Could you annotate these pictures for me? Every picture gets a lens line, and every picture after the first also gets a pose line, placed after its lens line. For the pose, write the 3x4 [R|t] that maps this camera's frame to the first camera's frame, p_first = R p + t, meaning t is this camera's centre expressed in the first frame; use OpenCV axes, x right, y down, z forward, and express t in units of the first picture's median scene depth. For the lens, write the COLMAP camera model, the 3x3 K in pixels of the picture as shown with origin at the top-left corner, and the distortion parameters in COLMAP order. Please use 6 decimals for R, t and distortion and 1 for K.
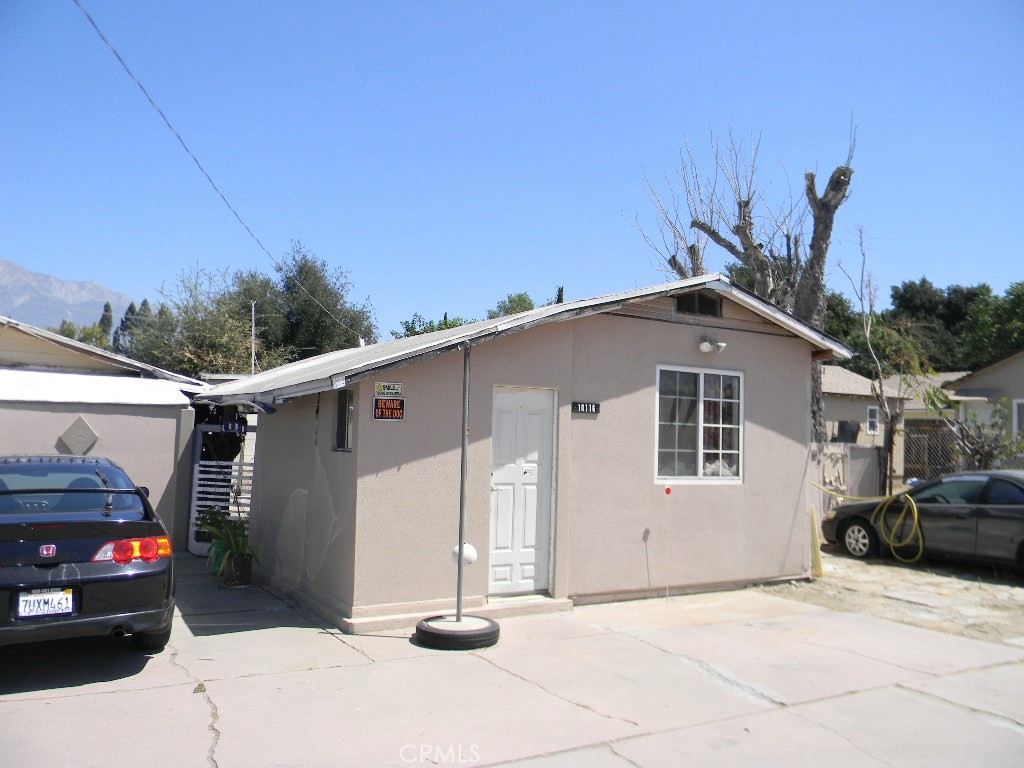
lens RADIAL K [[832.7, 0, 512.0], [0, 832.7, 384.0], [0, 0, 1]] dist [0.005069, -0.002876]
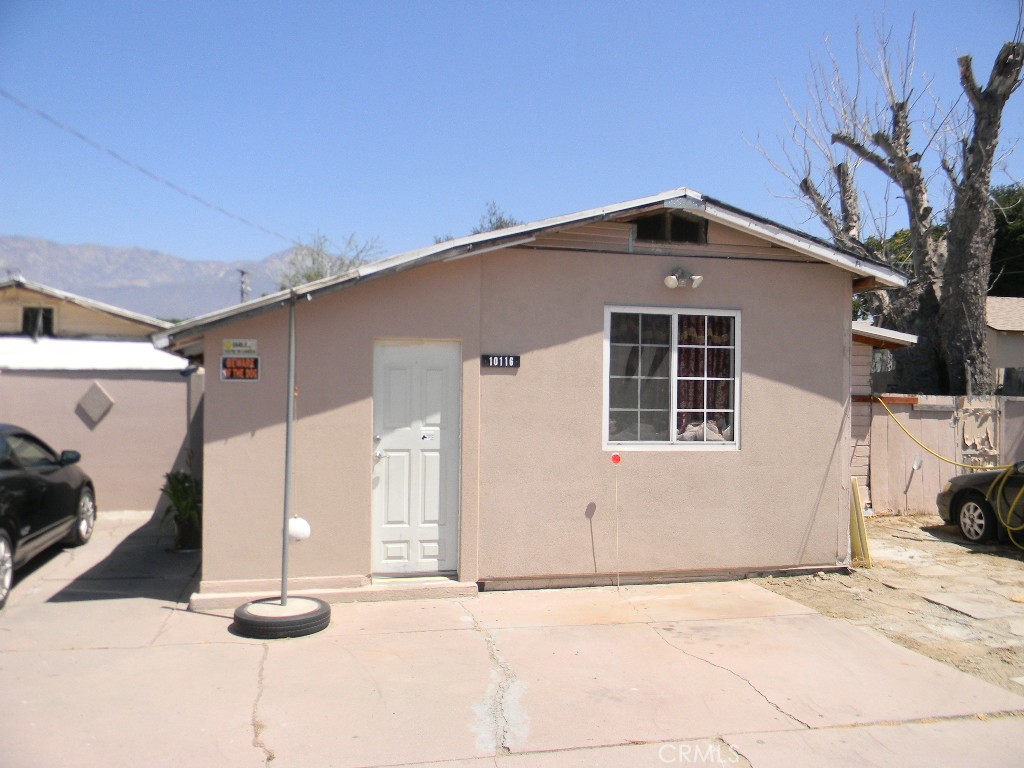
lens RADIAL K [[827.3, 0, 506.3], [0, 827.3, 386.3], [0, 0, 1]] dist [-0.003897, -0.010340]
pose [[0.949217, -0.018168, -0.314098, 0.328506], [0.035006, 0.998231, 0.048051, 0.012553], [0.312669, -0.056606, 0.948174, 0.183667]]
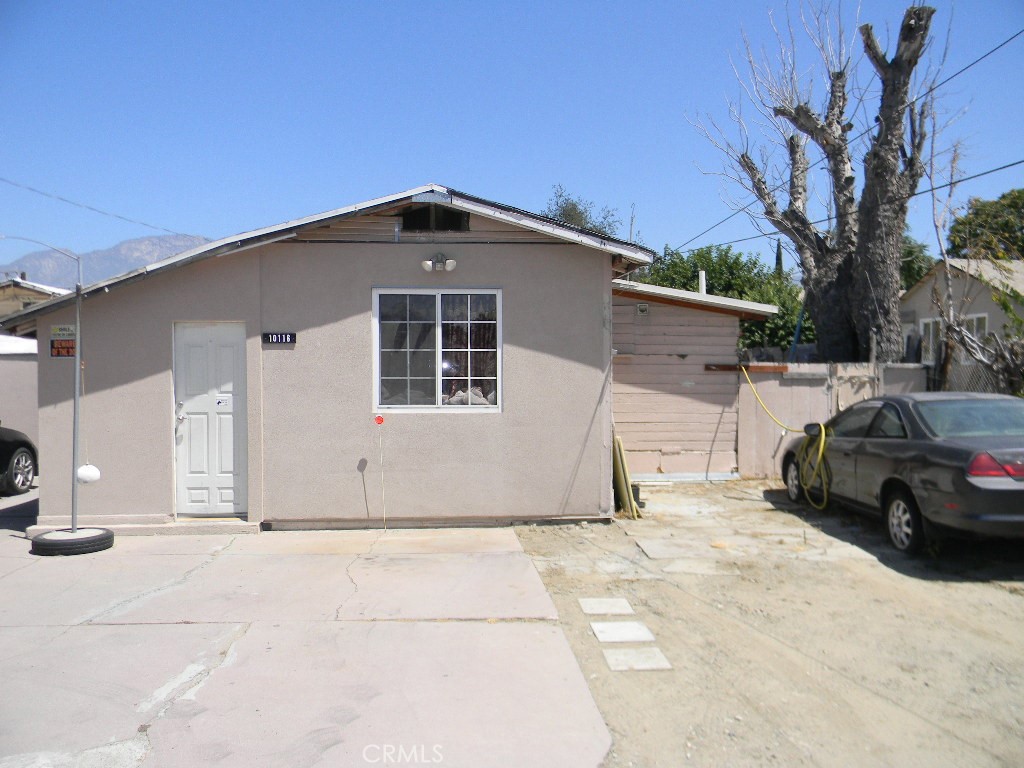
lens RADIAL K [[827.3, 0, 506.3], [0, 827.3, 386.3], [0, 0, 1]] dist [-0.003897, -0.010340]
pose [[0.886536, -0.022219, -0.462126, 0.729149], [0.057924, 0.996317, 0.063217, 0.035766], [0.459020, -0.082812, 0.884558, 0.213608]]
